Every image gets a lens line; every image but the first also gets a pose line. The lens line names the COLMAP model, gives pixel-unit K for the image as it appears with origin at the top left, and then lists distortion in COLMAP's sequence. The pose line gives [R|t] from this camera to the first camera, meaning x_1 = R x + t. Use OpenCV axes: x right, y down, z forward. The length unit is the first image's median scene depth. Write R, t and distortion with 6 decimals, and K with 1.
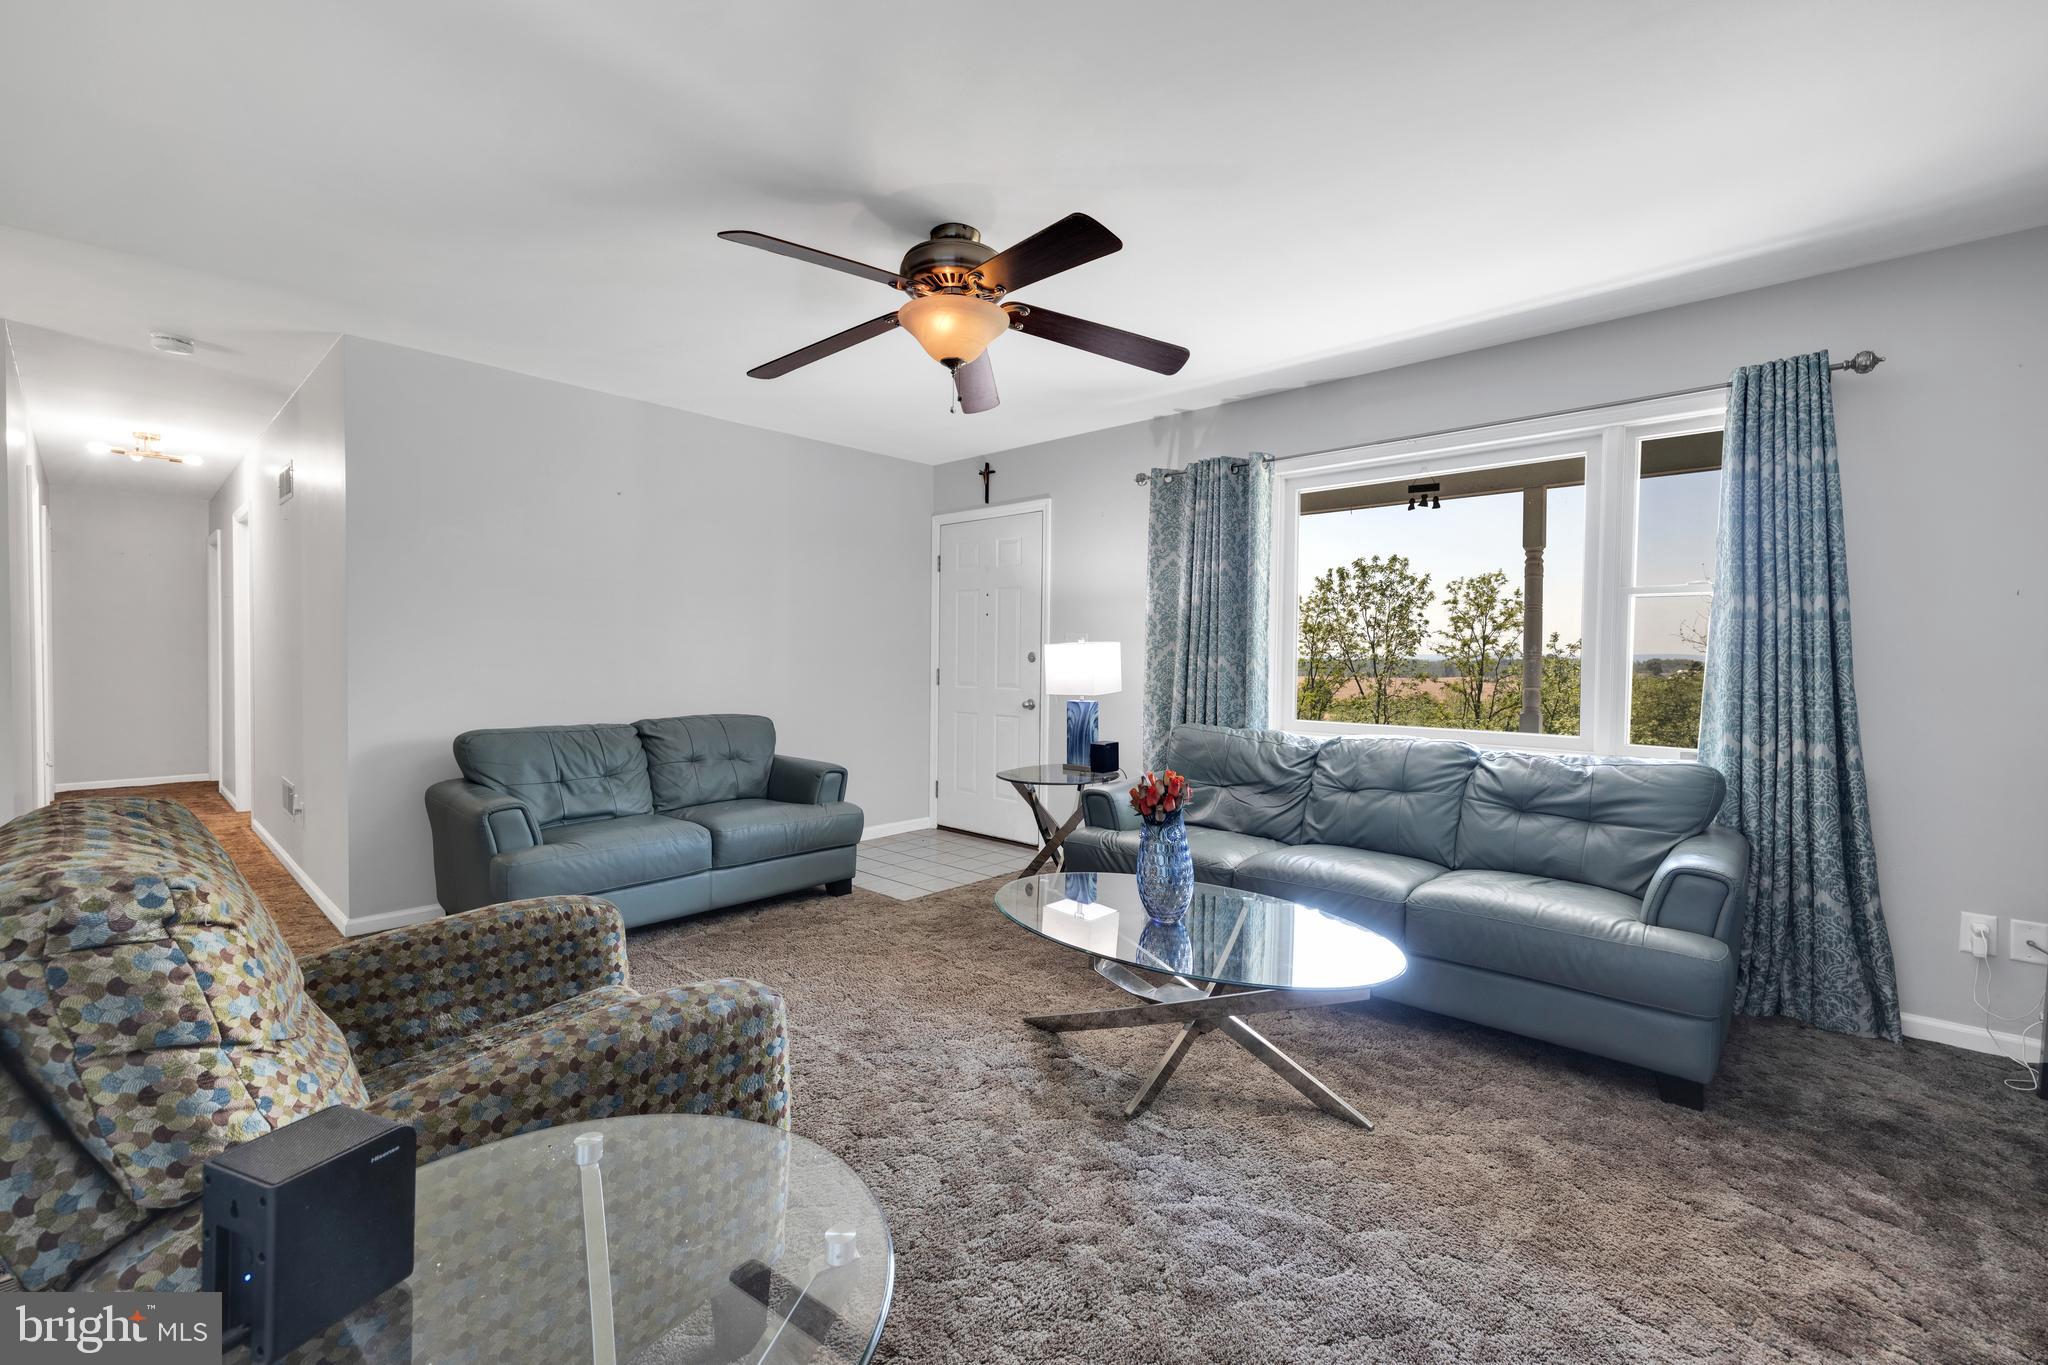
lens RADIAL K [[851.9, 0, 1018.1], [0, 851.9, 679.3], [0, 0, 1]] dist [0.001767, -0.000202]
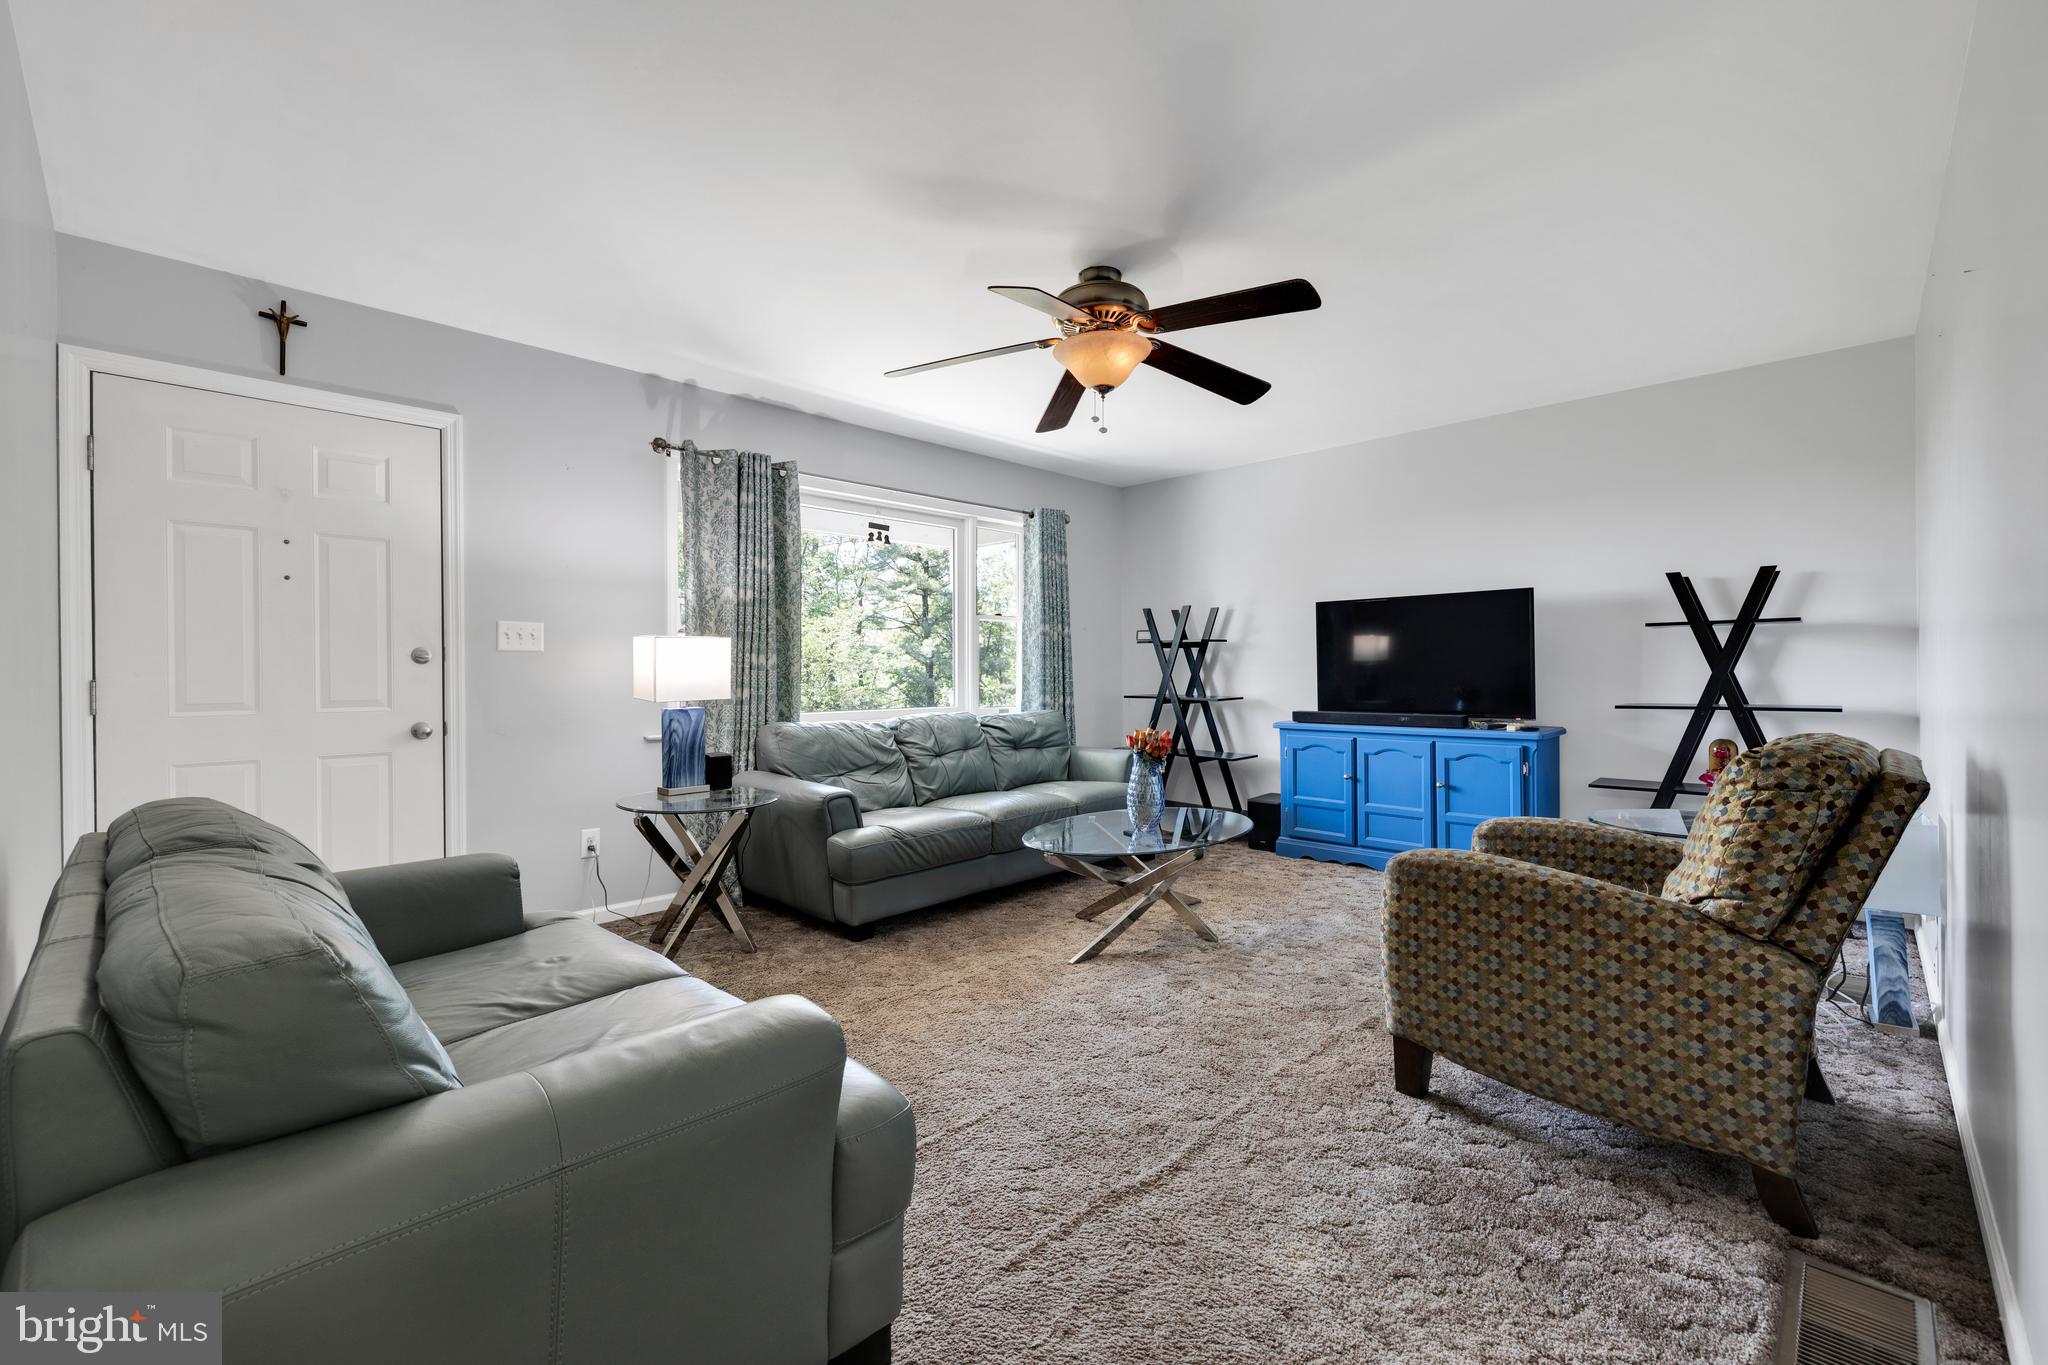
lens RADIAL K [[851.9, 0, 1020.6], [0, 851.9, 681.0], [0, 0, 1]] dist [0.001767, -0.000202]
pose [[0.036161, -0.023475, 0.999070, -0.833837], [0.030449, 0.999286, 0.022378, -0.009915], [-0.998882, 0.029611, 0.036850, 0.739988]]
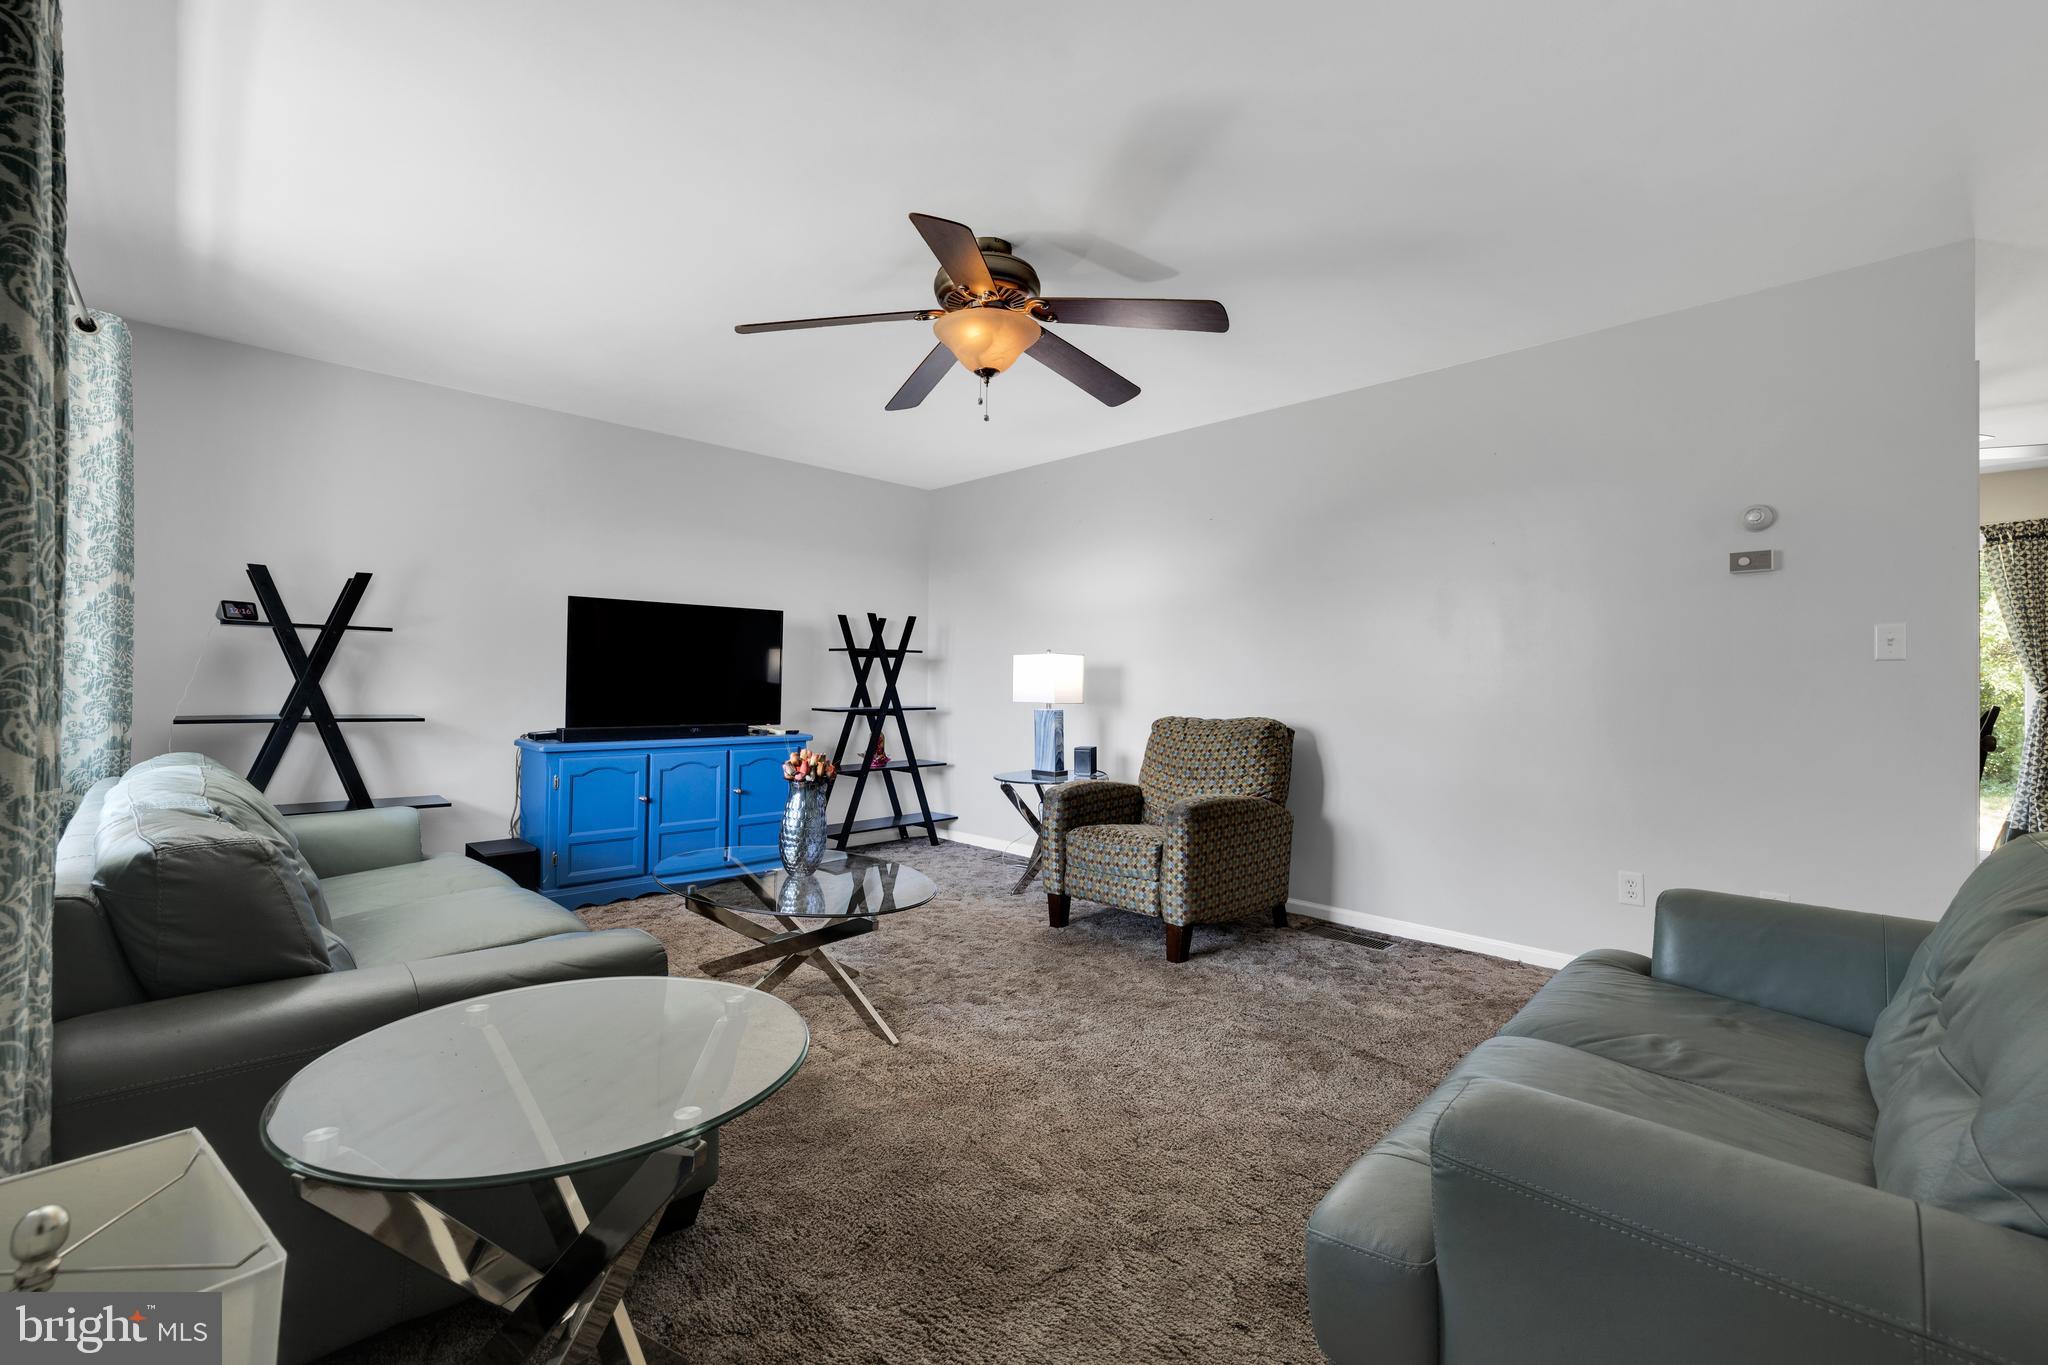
lens RADIAL K [[851.9, 0, 1026.7], [0, 851.9, 666.7], [0, 0, 1]] dist [0.001767, -0.000202]
pose [[-0.998738, -0.022628, 0.044842, -0.130287], [-0.022573, 0.999744, 0.001738, -0.013857], [-0.044870, 0.000723, -0.998993, 1.393894]]
